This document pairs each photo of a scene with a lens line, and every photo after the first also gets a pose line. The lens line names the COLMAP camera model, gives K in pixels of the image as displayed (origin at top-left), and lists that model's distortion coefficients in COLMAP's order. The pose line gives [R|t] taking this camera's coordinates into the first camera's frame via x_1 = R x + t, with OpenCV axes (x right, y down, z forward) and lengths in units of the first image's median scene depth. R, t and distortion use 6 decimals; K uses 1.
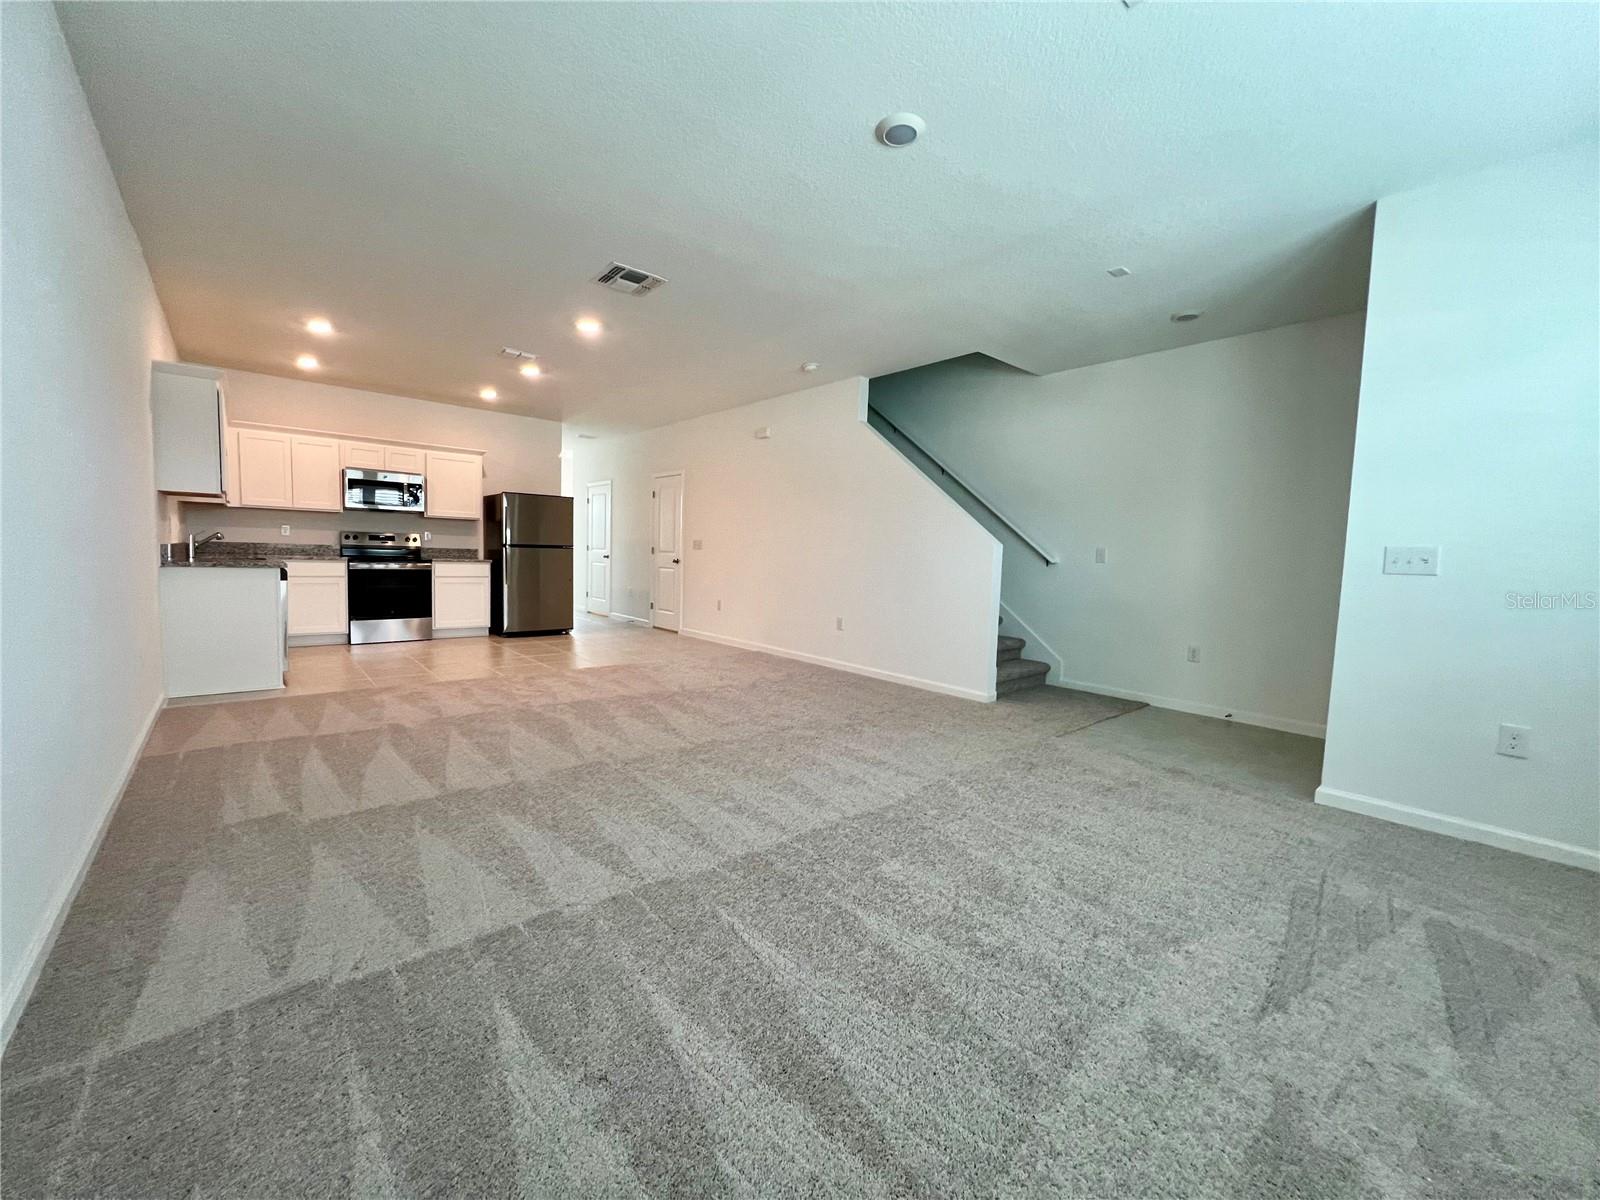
lens RADIAL K [[638.0, 0, 798.5], [0, 638.0, 597.7], [0, 0, 1]] dist [-0.001336, 0.000017]
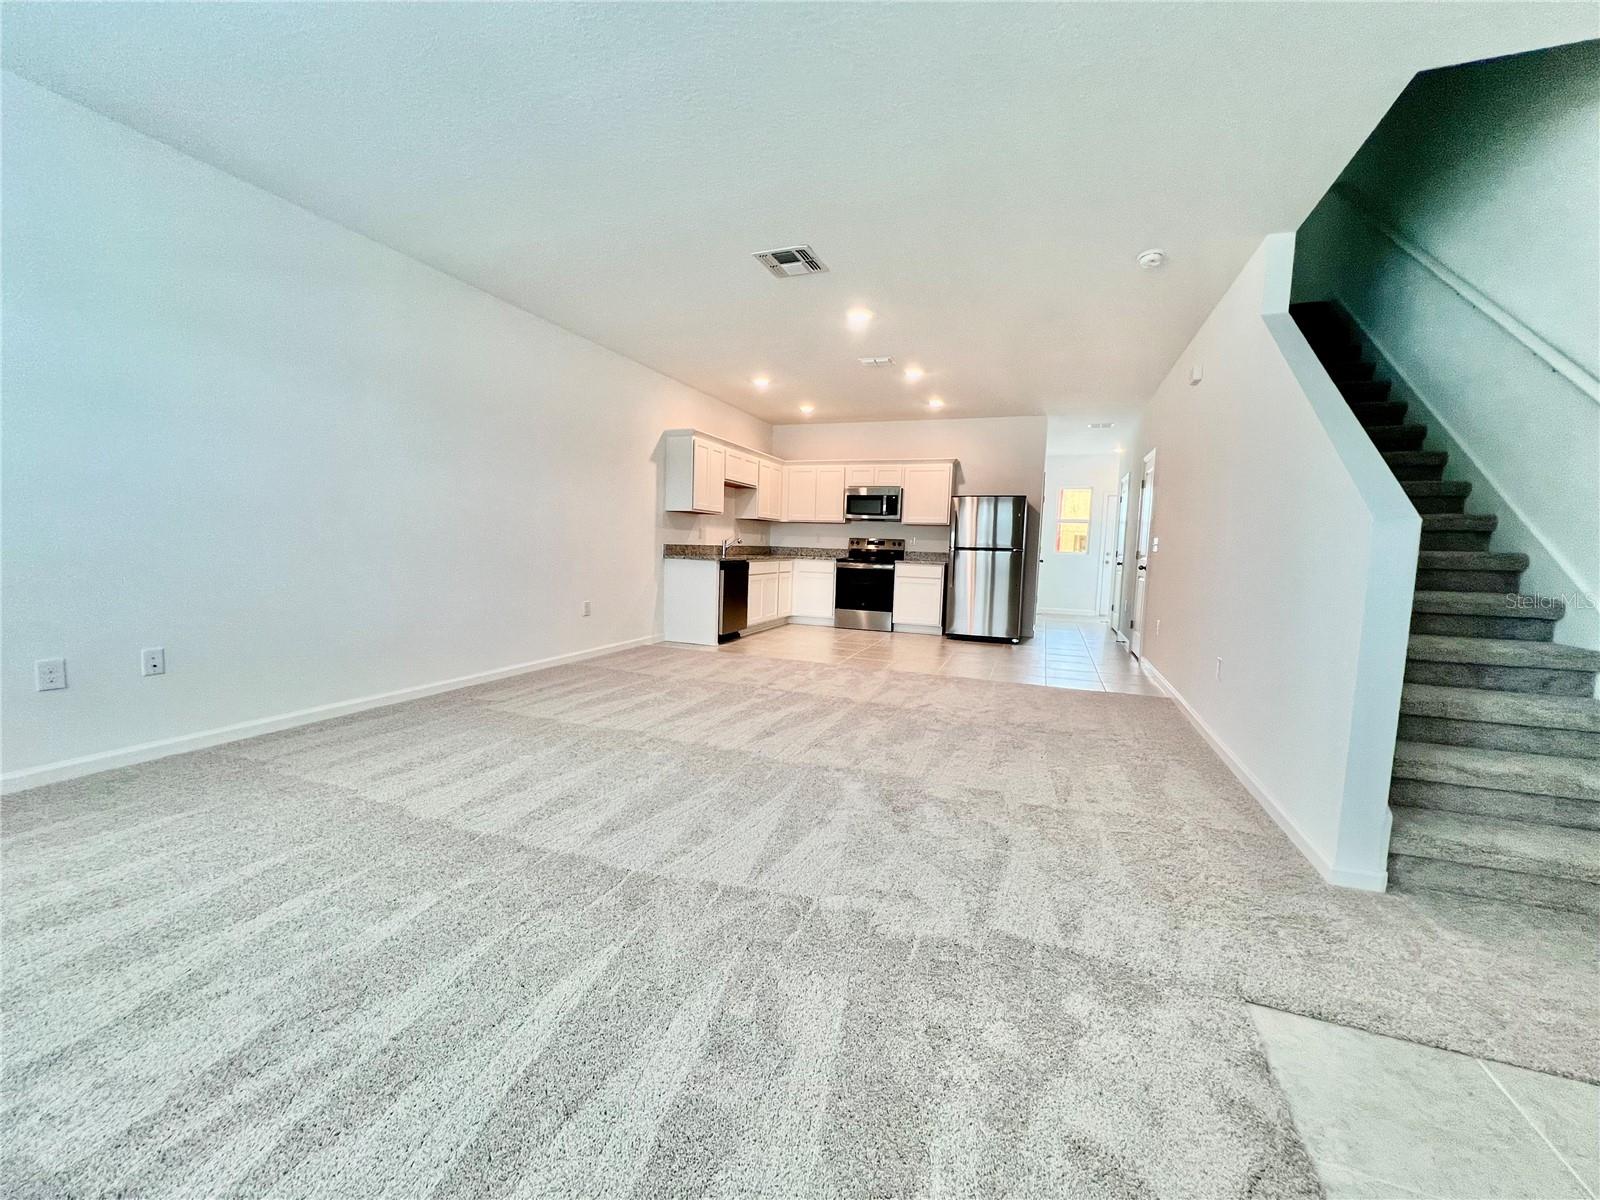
lens RADIAL K [[638.0, 0, 798.5], [0, 638.0, 597.7], [0, 0, 1]] dist [-0.001336, 0.000017]
pose [[0.468288, 0.057220, -0.881721, 0.340344], [-0.077047, 0.996744, 0.023764, -0.008593], [0.880210, 0.056805, 0.471172, 0.316742]]
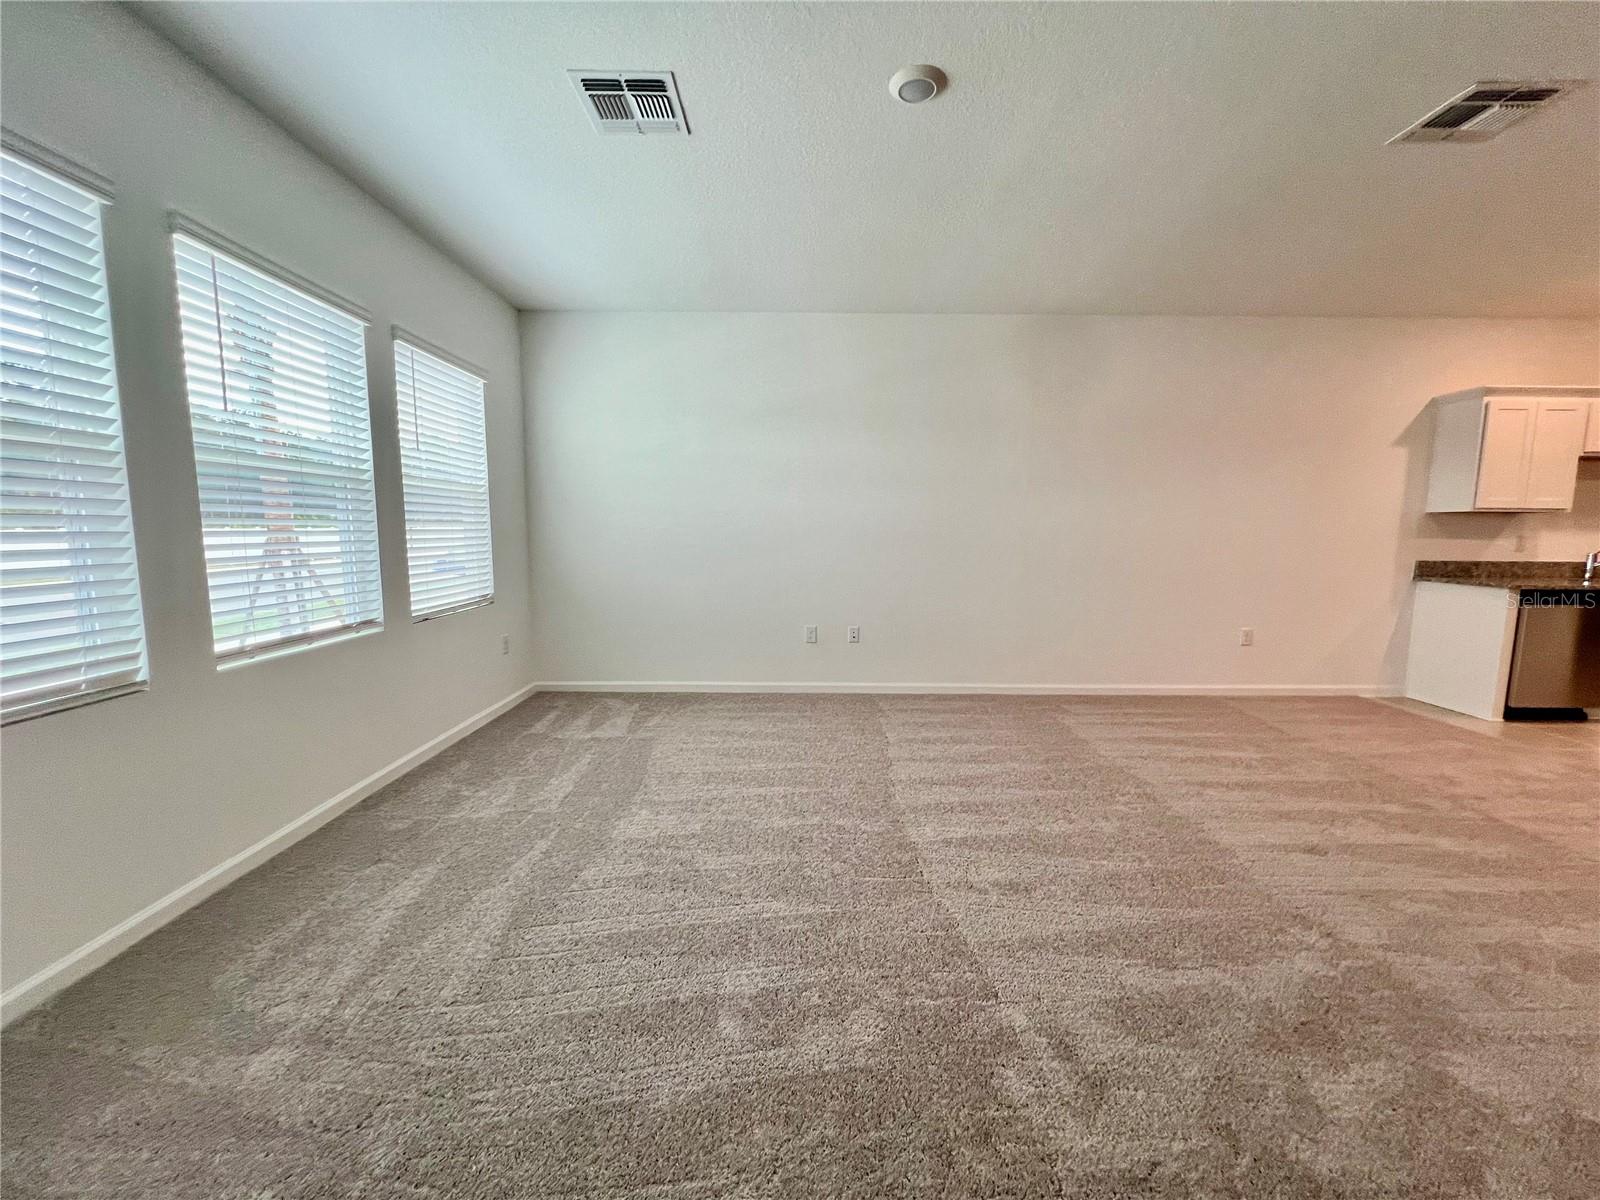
lens RADIAL K [[639.3, 0, 800.0], [0, 639.3, 600.0], [0, 0, 1]] dist [-0.003195, -0.000104]
pose [[-0.659532, 0.051462, -0.749913, 0.332479], [-0.077591, 0.987663, 0.136017, -0.049269], [0.747661, 0.147894, -0.647402, 0.534554]]
